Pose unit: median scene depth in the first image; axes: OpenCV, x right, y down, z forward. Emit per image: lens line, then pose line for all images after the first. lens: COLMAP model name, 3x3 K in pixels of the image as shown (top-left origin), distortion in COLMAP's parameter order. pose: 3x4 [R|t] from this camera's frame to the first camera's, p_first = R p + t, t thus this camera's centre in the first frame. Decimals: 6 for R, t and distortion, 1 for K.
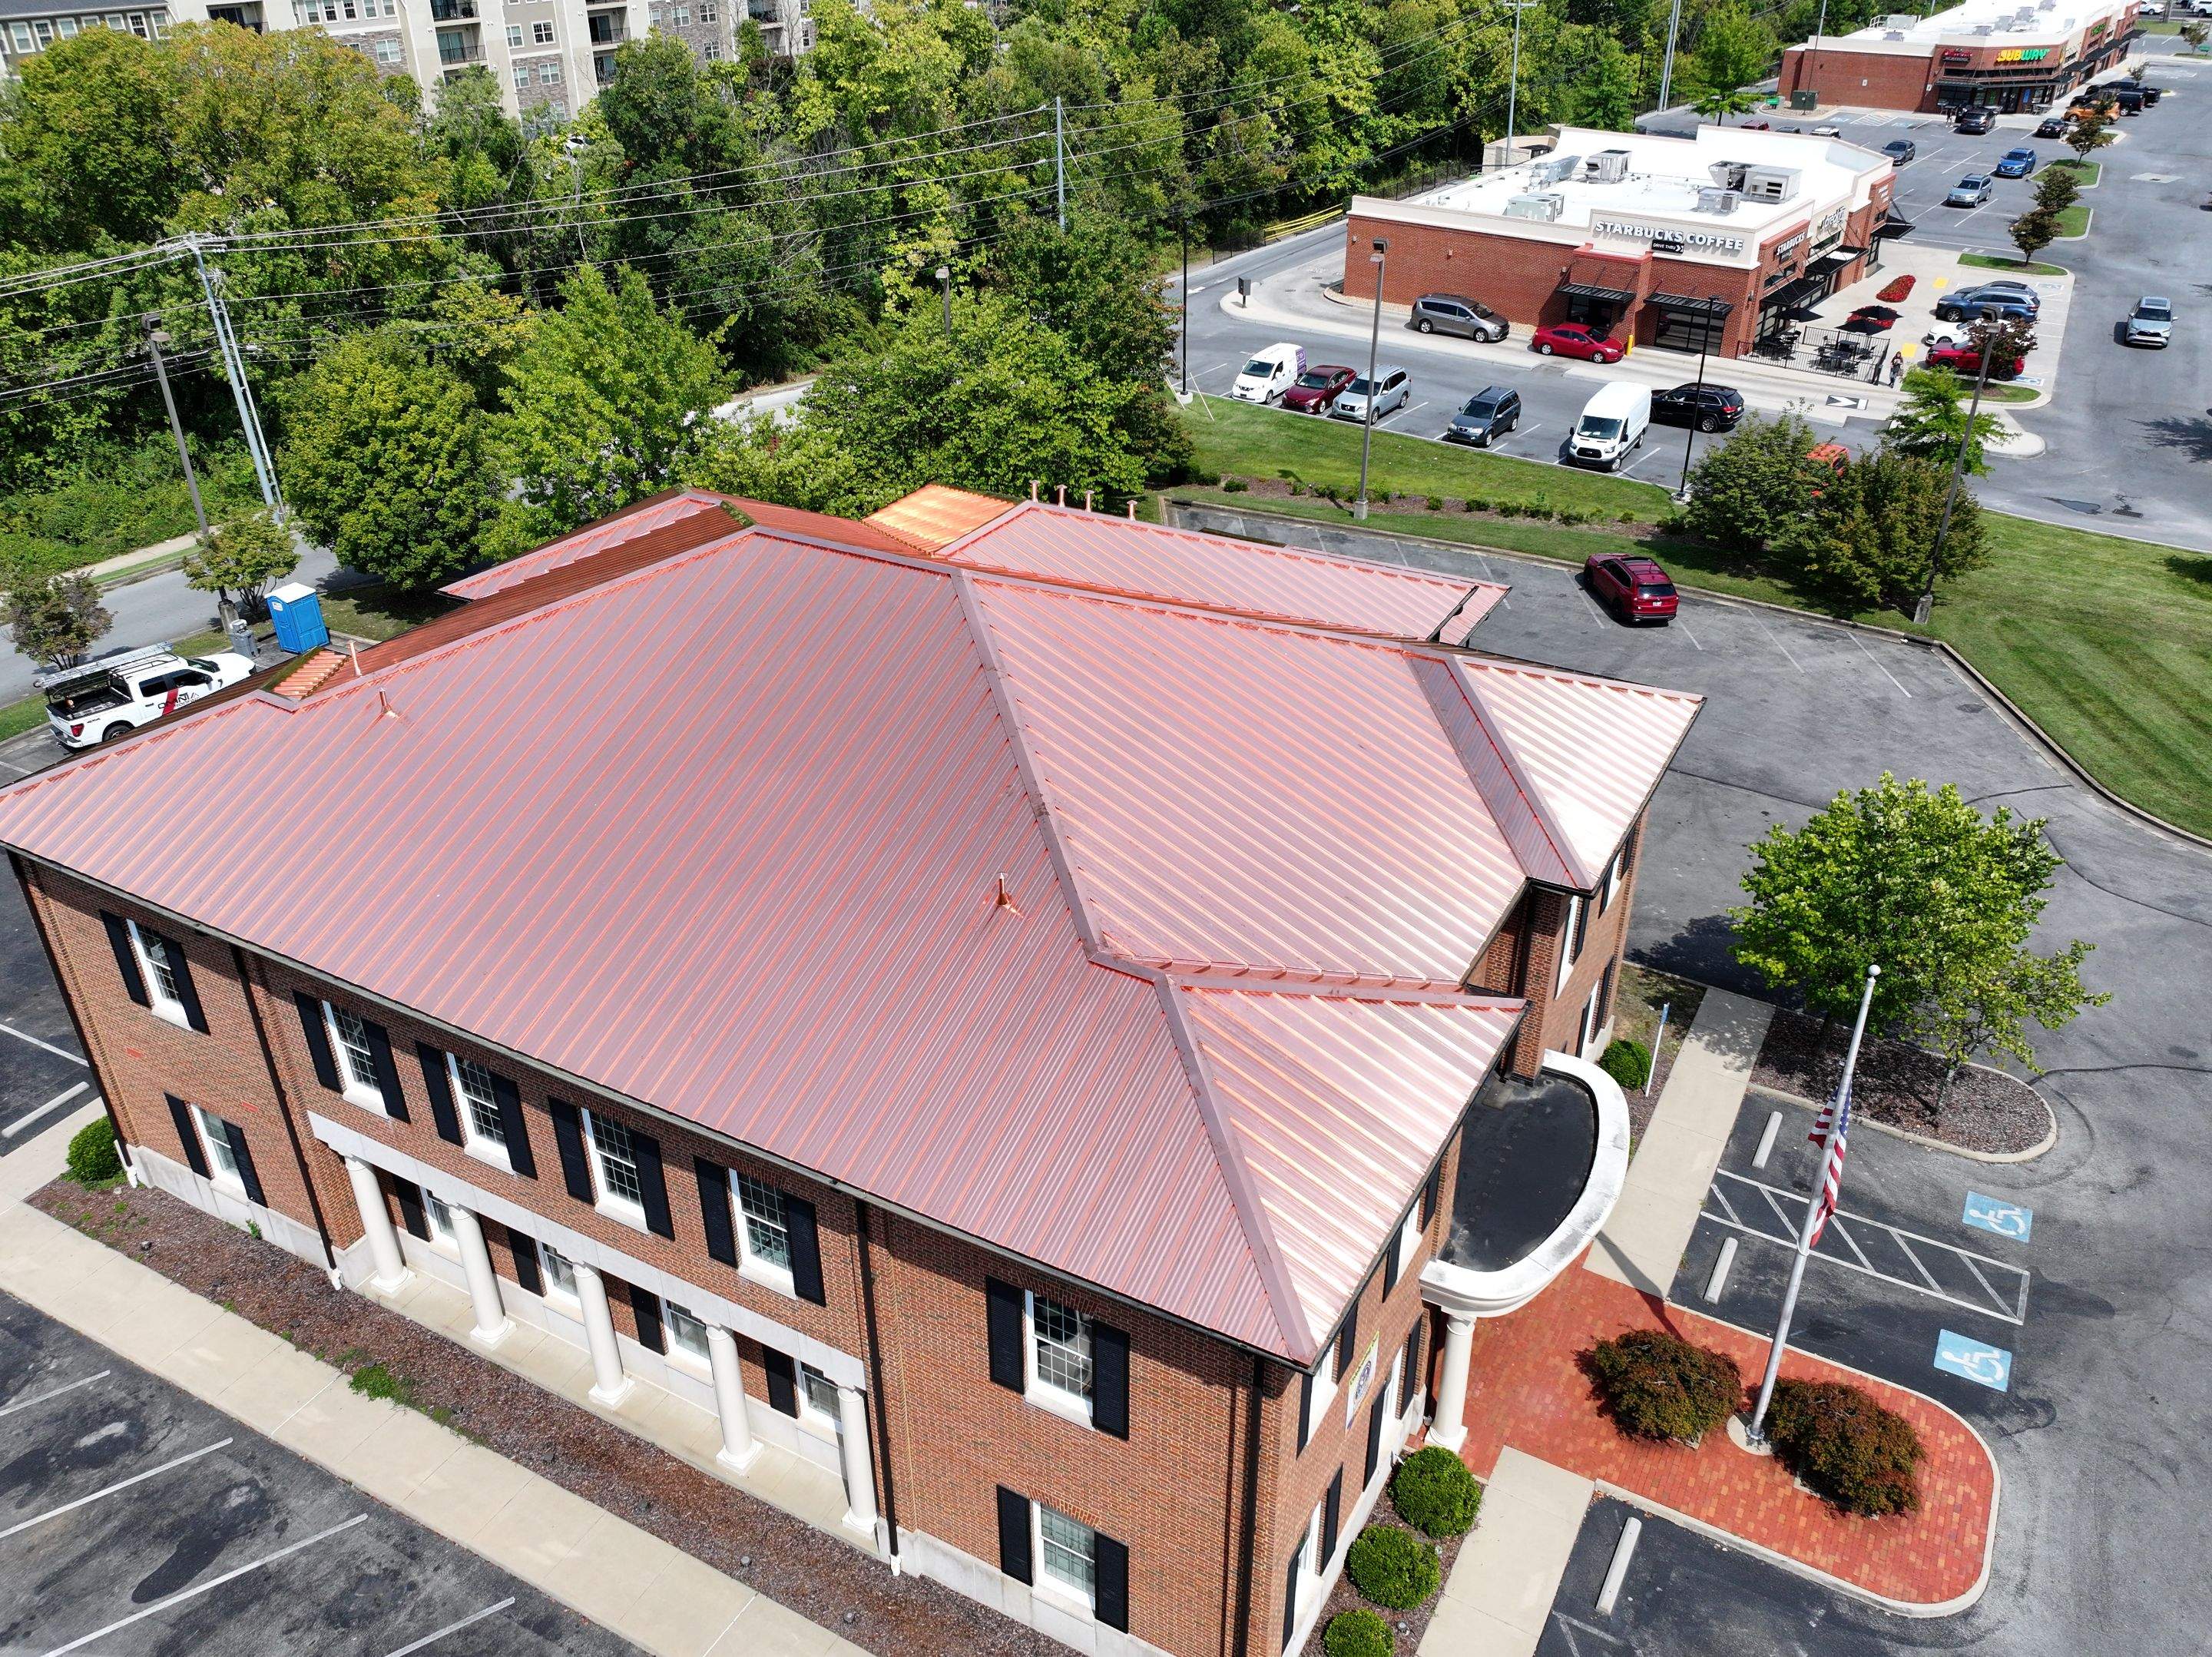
lens RADIAL K [[1759.2, 0, 1105.8], [0, 1759.2, 834.2], [0, 0, 1]] dist [-0.007932, 0.024170]
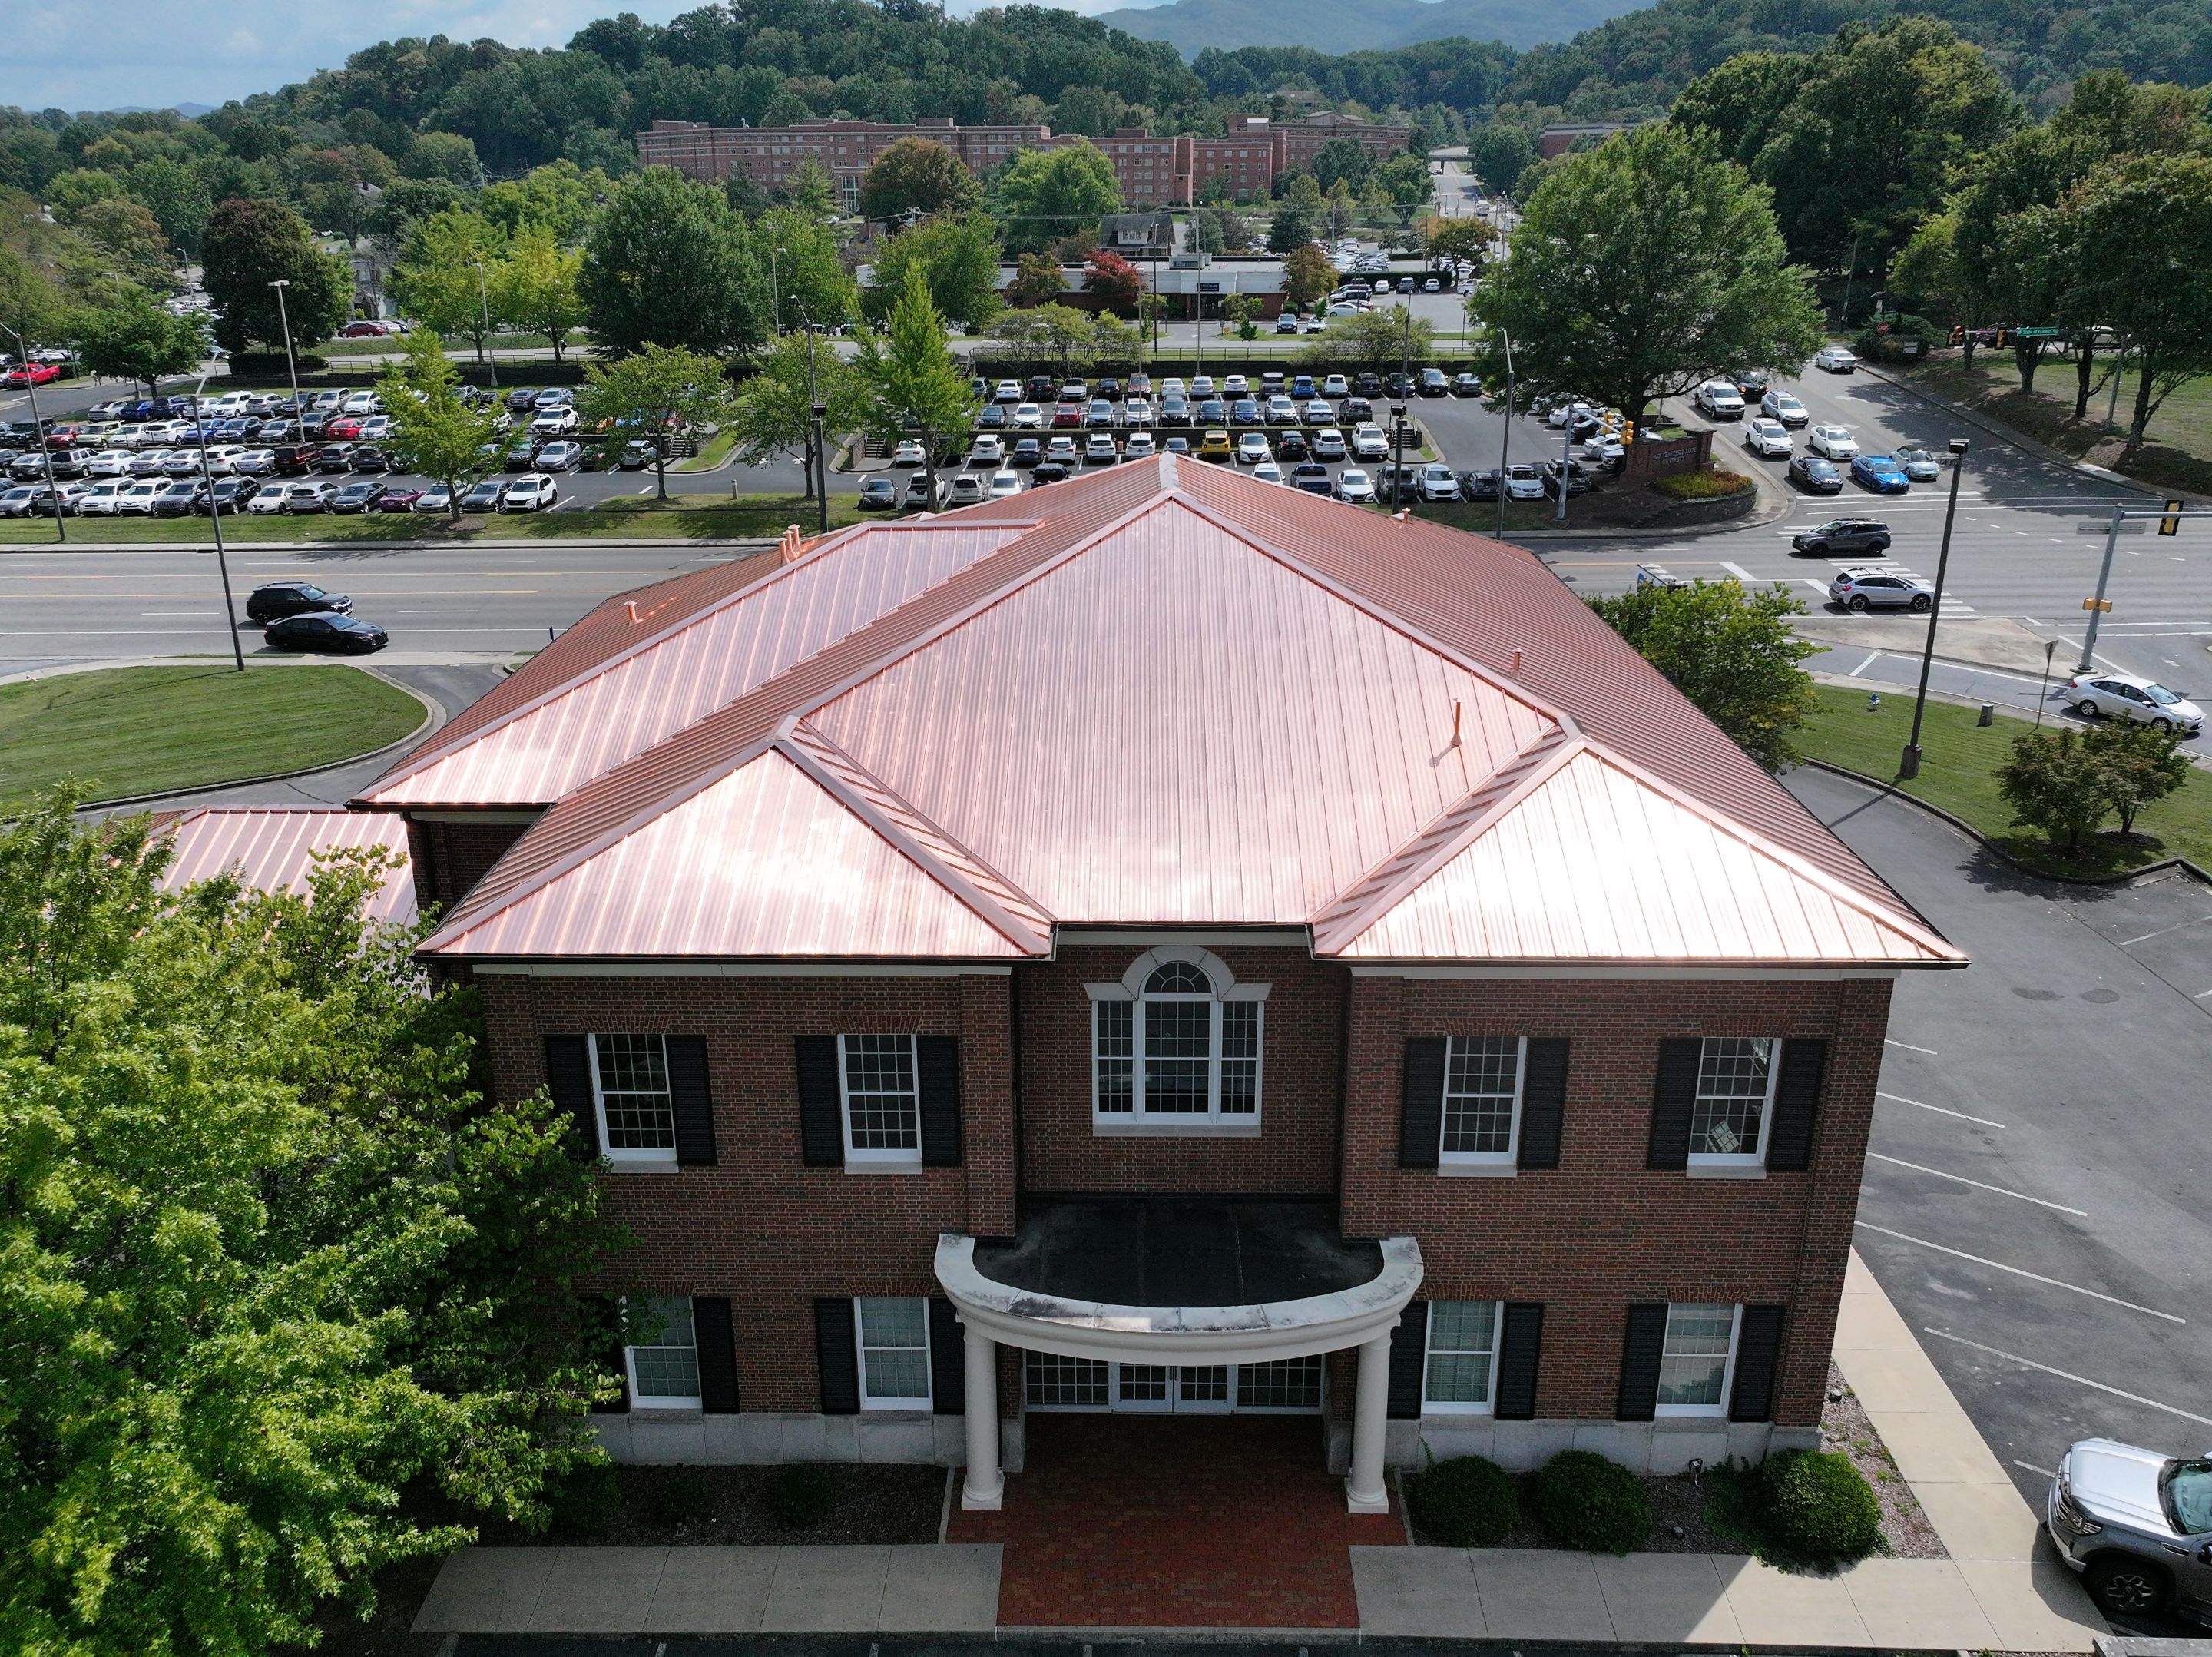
lens RADIAL K [[1755.8, 0, 1104.8], [0, 1755.8, 831.2], [0, 0, 1]] dist [0.003381, 0.007786]
pose [[-0.468272, -0.298238, 0.831730, -0.409011], [0.458227, 0.722871, 0.517190, -0.217922], [-0.755480, 0.623307, -0.201840, 0.523372]]
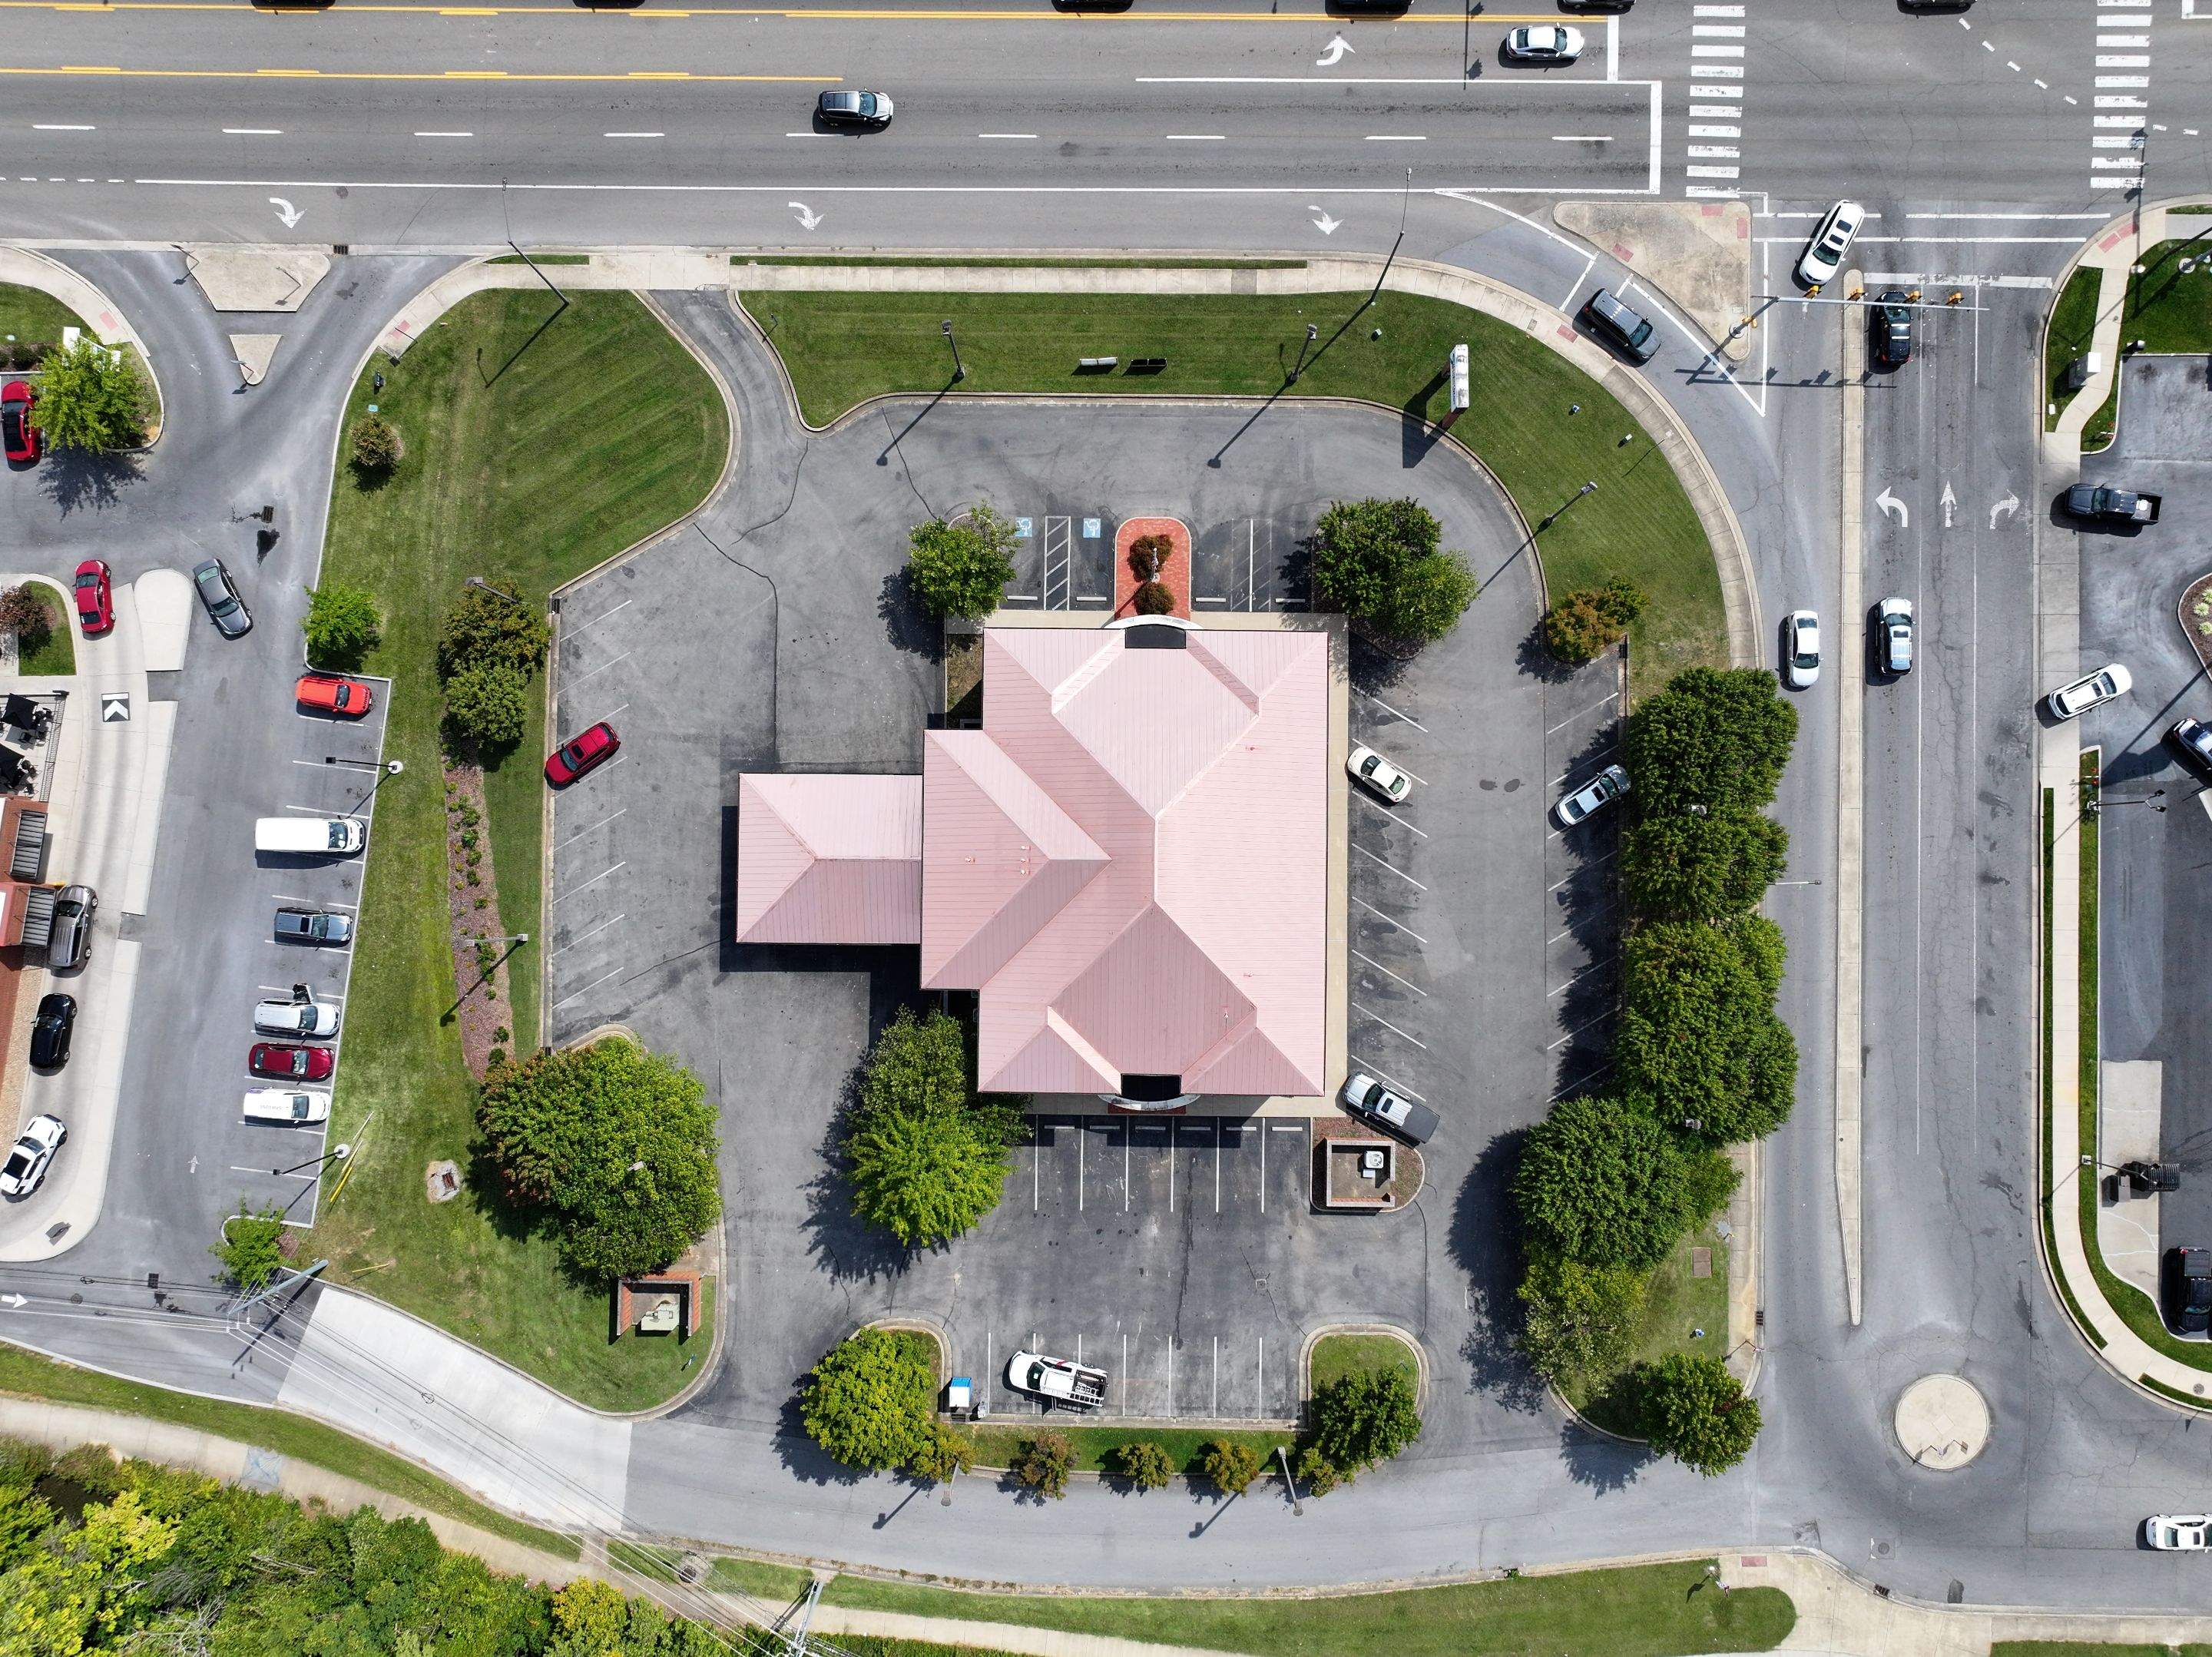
lens RADIAL K [[1755.8, 0, 1104.8], [0, 1755.8, 831.2], [0, 0, 1]] dist [0.003381, 0.007786]
pose [[-0.475143, -0.879569, 0.024440, -0.048664], [0.453906, -0.221216, 0.863153, -1.081817], [-0.753796, 0.421214, 0.504351, -0.194840]]
